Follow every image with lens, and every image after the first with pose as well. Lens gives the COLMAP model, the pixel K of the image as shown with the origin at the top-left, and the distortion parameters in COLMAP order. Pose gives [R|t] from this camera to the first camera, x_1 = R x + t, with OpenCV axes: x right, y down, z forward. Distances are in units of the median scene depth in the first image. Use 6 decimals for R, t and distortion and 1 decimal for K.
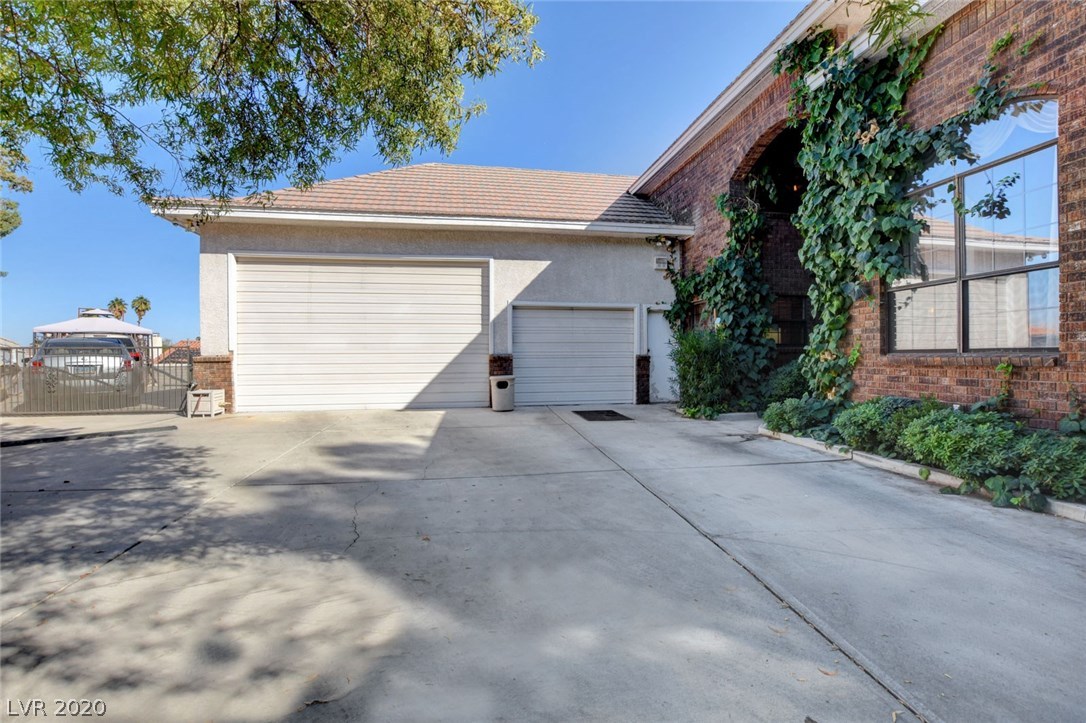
lens RADIAL K [[503.4, 0, 543.0], [0, 503.4, 361.5], [0, 0, 1]] dist [-0.026579, 0.000132]
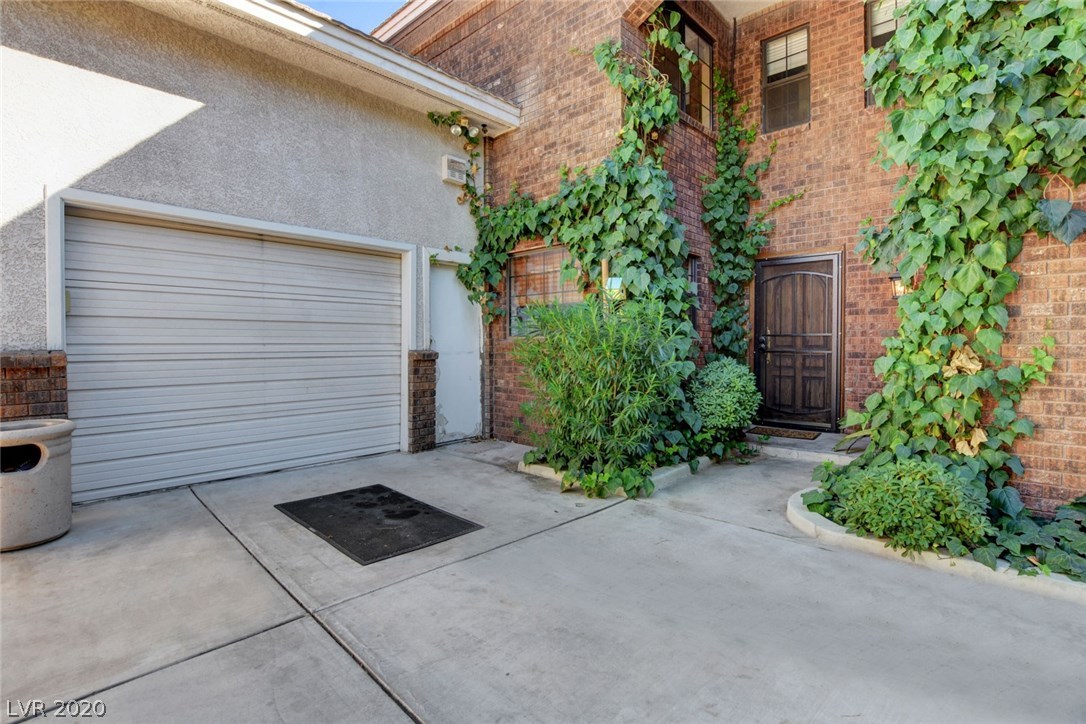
lens RADIAL K [[511.8, 0, 542.3], [0, 511.8, 349.2], [0, 0, 1]] dist [-0.024795, -0.000183]
pose [[0.791812, -0.003311, 0.610756, -0.012832], [0.002460, 0.999994, 0.002232, -0.015216], [-0.610760, -0.000265, 0.791815, 0.542937]]
